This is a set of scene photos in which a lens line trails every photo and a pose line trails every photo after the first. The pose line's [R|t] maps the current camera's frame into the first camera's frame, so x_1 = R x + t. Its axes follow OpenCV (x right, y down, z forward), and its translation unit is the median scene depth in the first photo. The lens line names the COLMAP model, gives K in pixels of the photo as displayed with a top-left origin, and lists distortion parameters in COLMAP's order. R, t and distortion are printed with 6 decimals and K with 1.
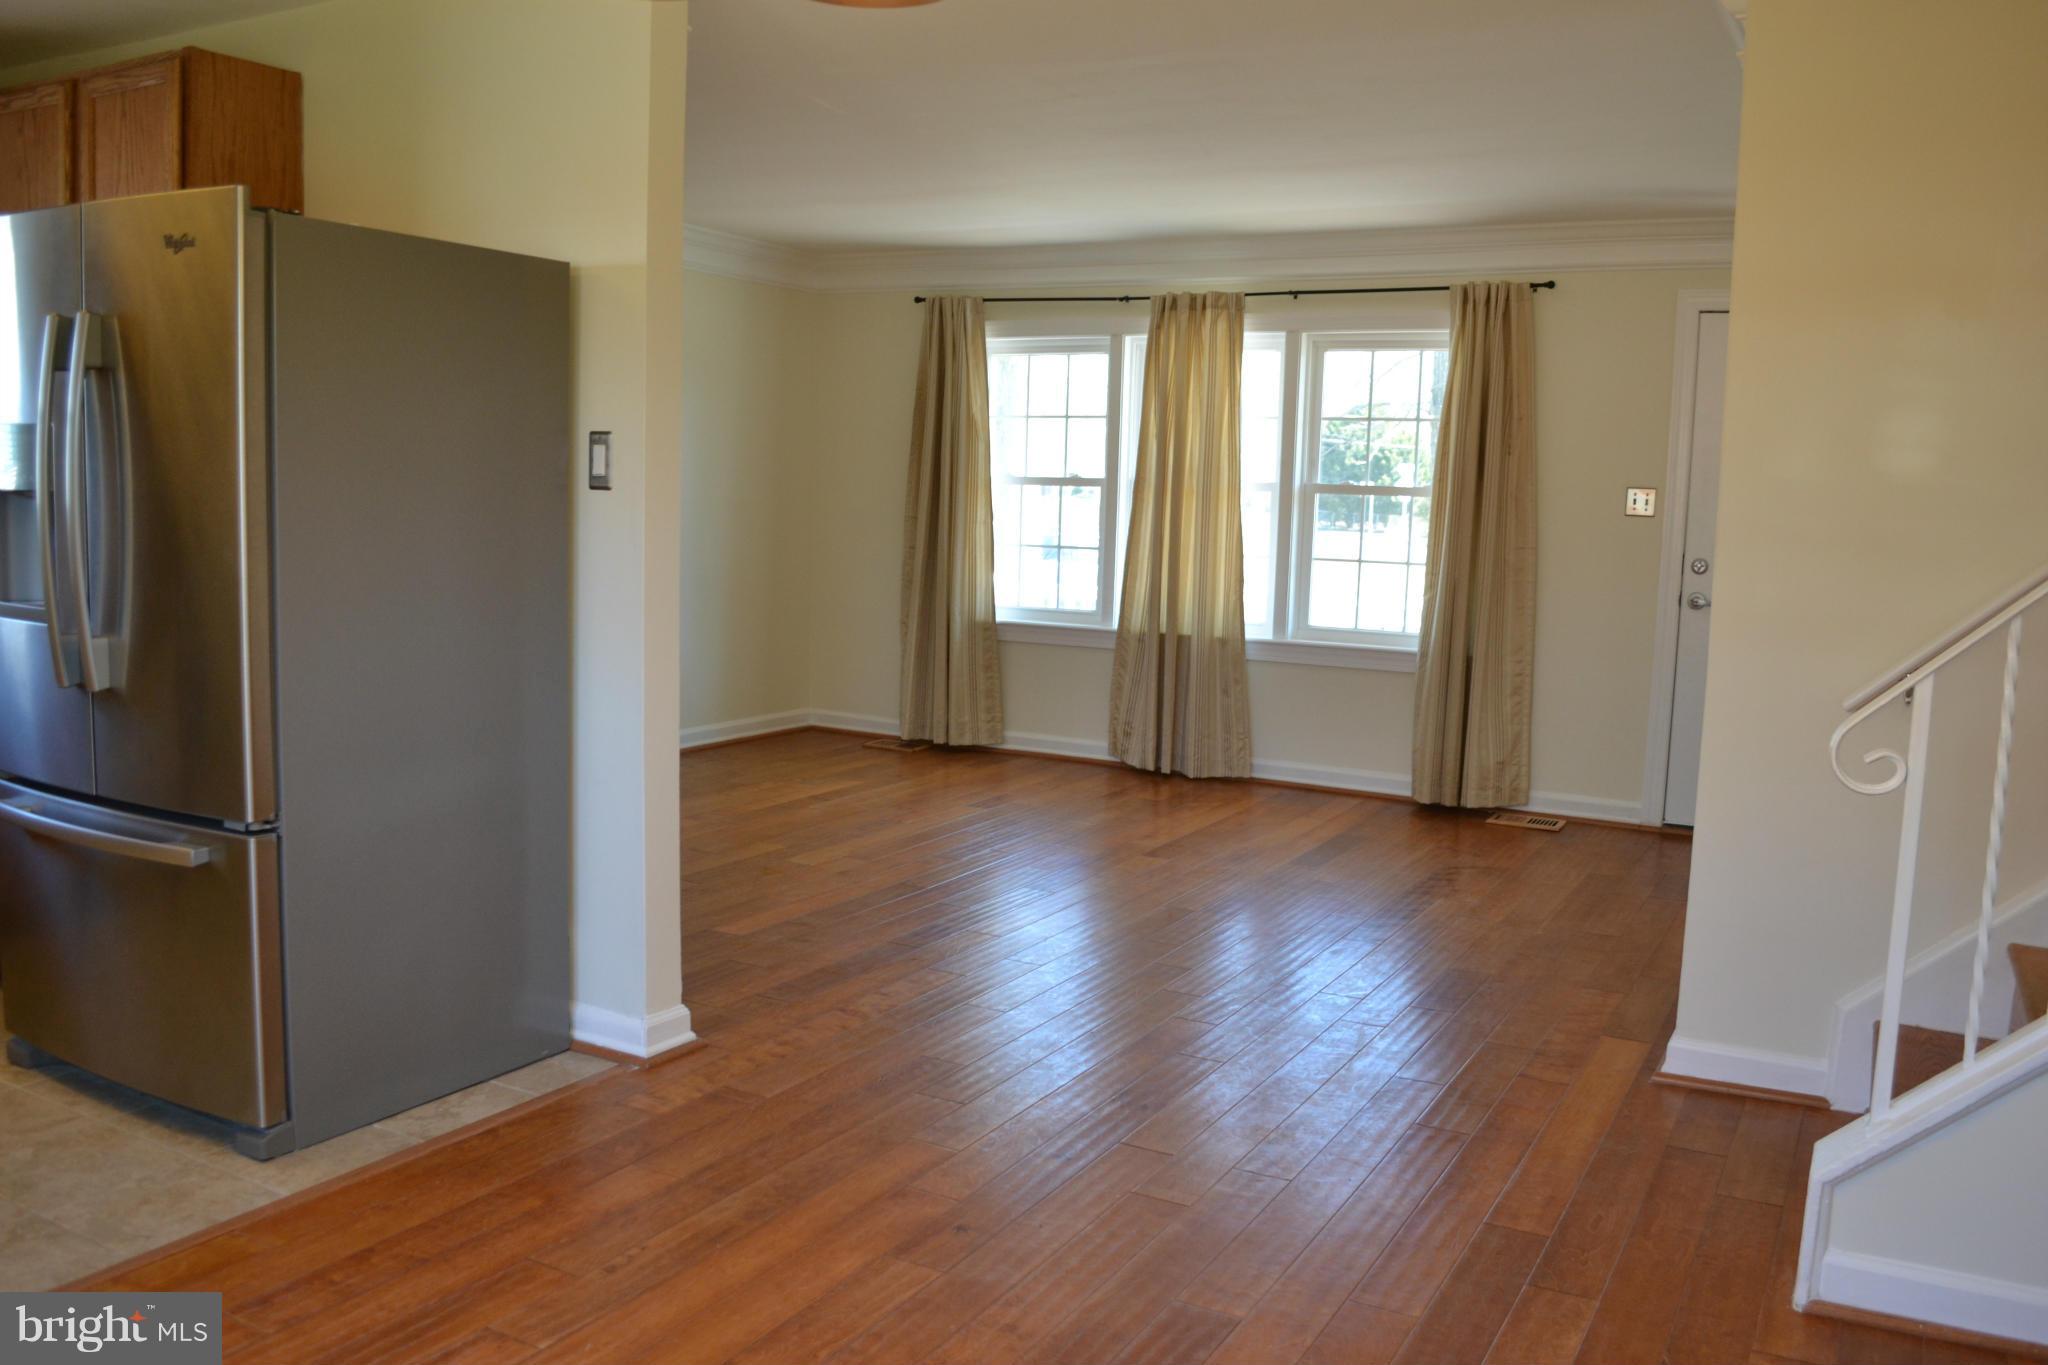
lens RADIAL K [[1630.1, 0, 1031.9], [0, 1630.1, 683.1], [0, 0, 1]] dist [-0.087541, 0.015199]
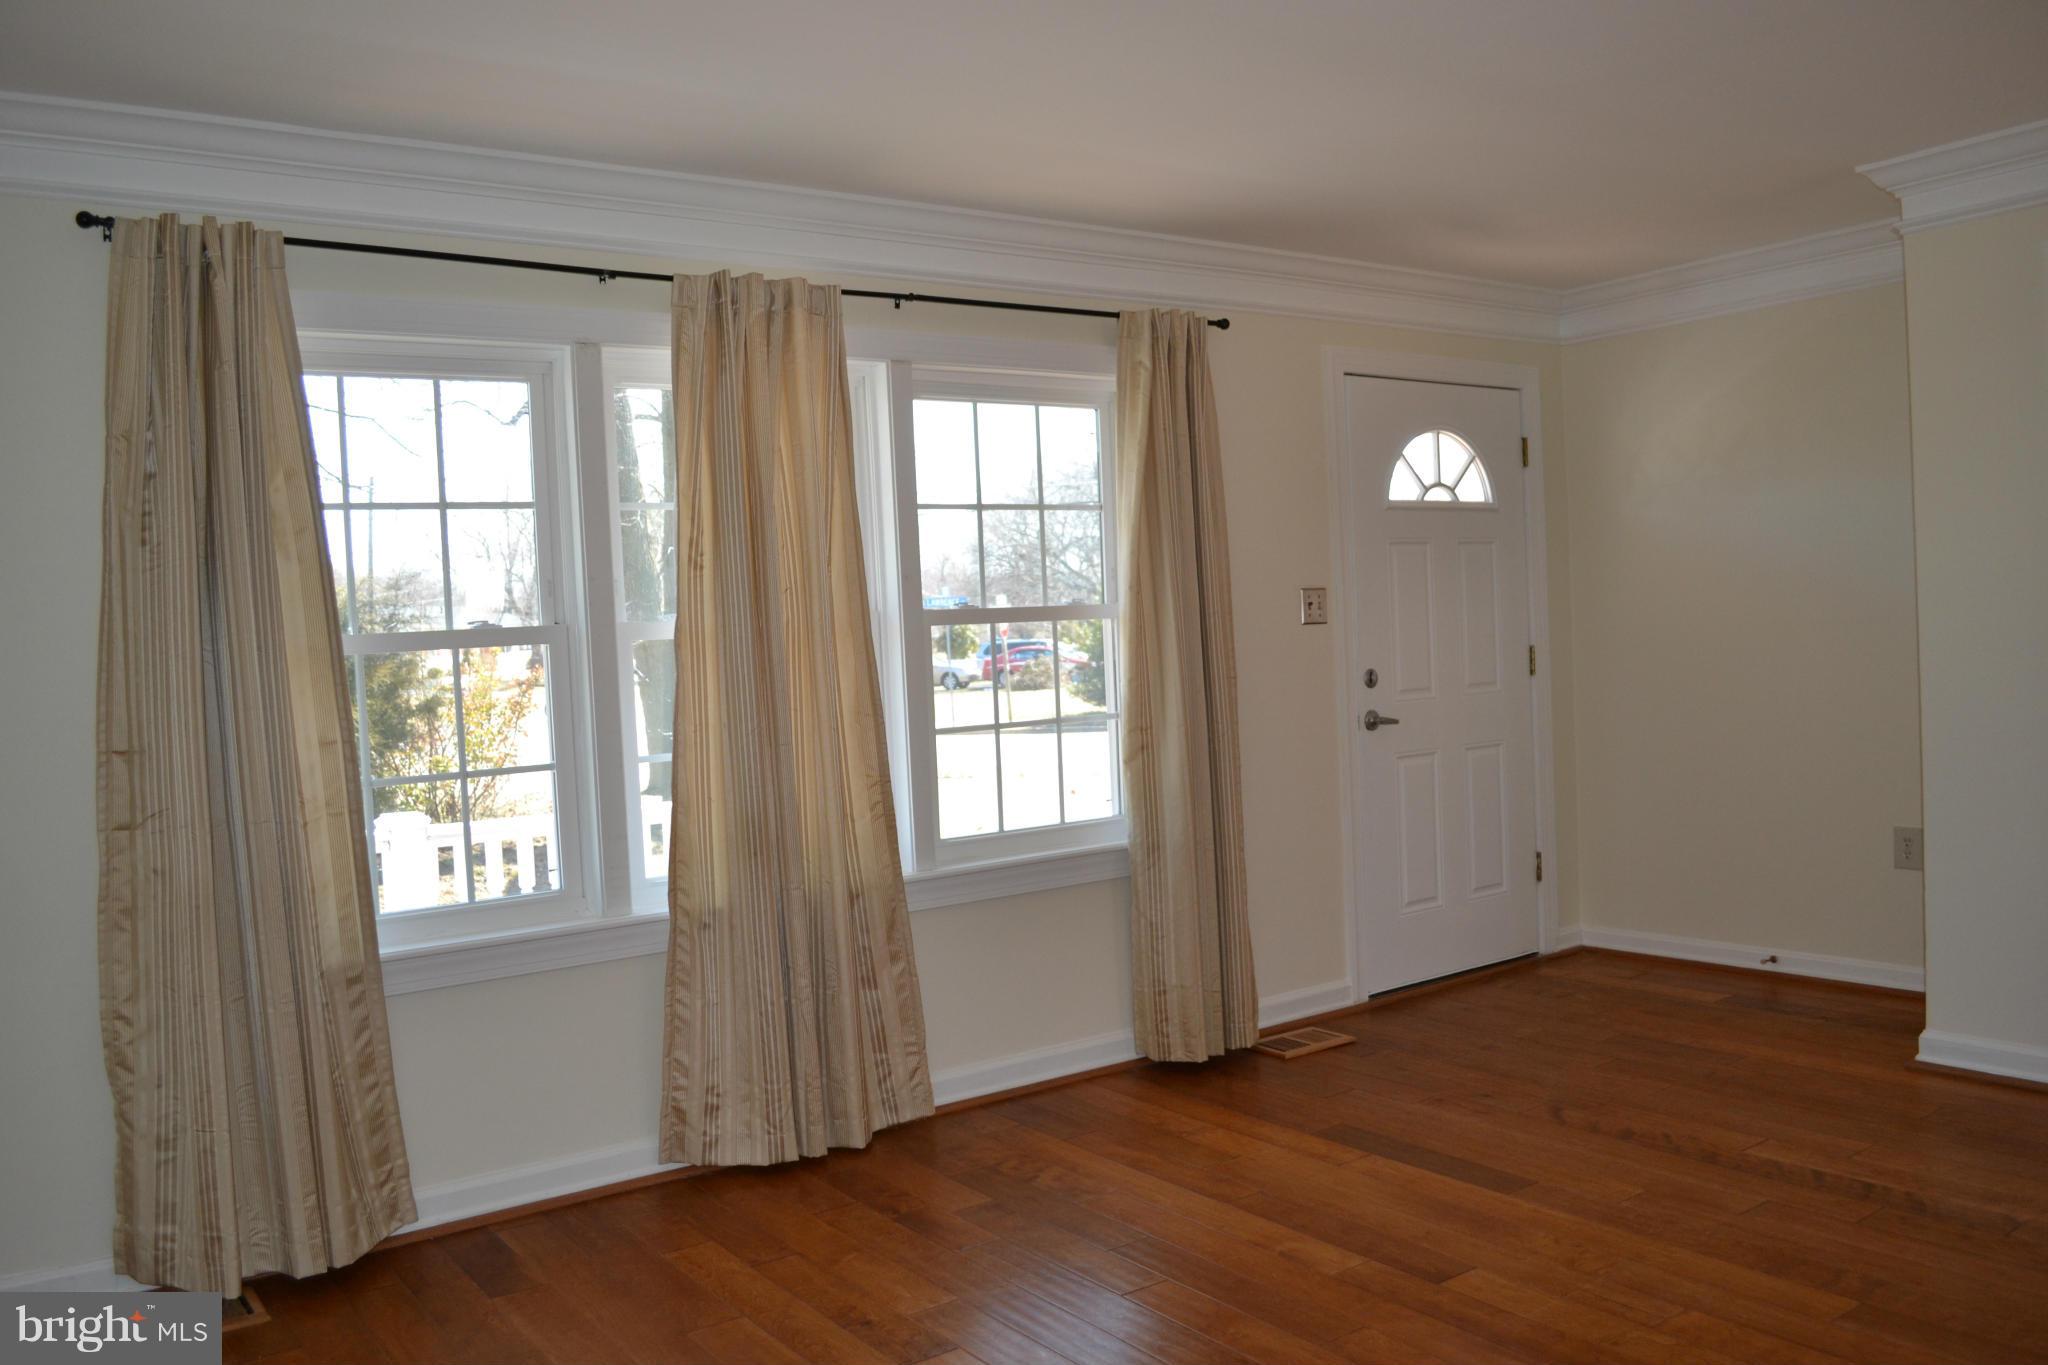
lens RADIAL K [[1633.3, 0, 1024.0], [0, 1633.3, 682.5], [0, 0, 1]] dist [-0.055667, 0.002422]
pose [[0.428479, -0.080289, 0.899978, -0.375330], [0.165468, 0.986172, 0.009199, -0.096845], [-0.888272, 0.144976, 0.435839, 0.710271]]
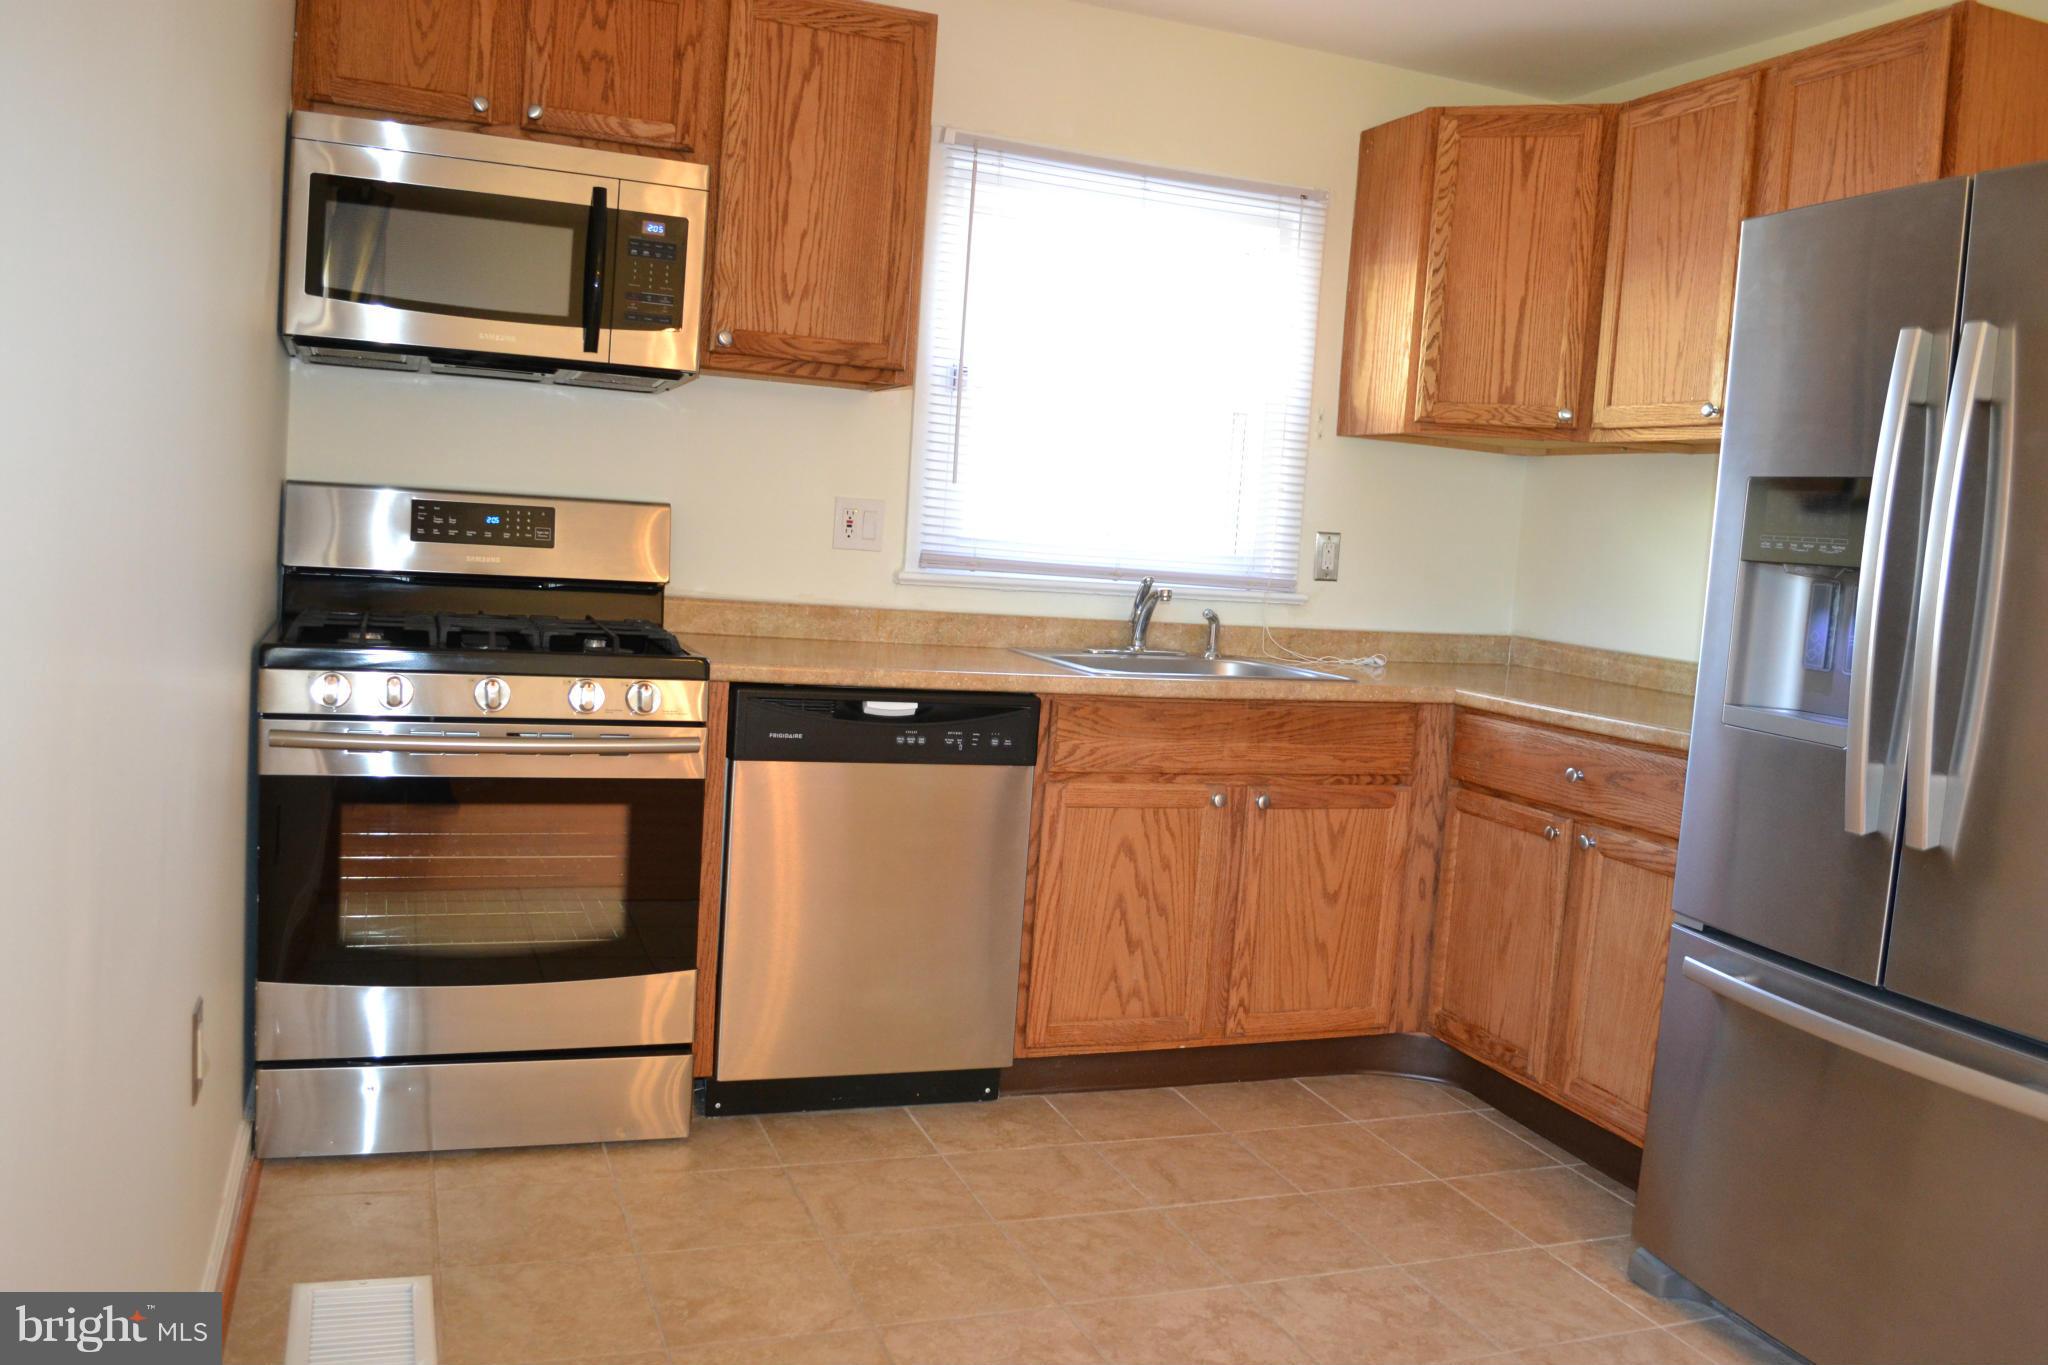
lens RADIAL K [[1630.1, 0, 1031.9], [0, 1630.1, 683.1], [0, 0, 1]] dist [-0.087541, 0.015199]
pose [[0.765672, 0.083814, -0.637748, -0.192412], [-0.120183, 0.992655, -0.013834, -0.004679], [0.631904, 0.087239, 0.770121, 0.079876]]
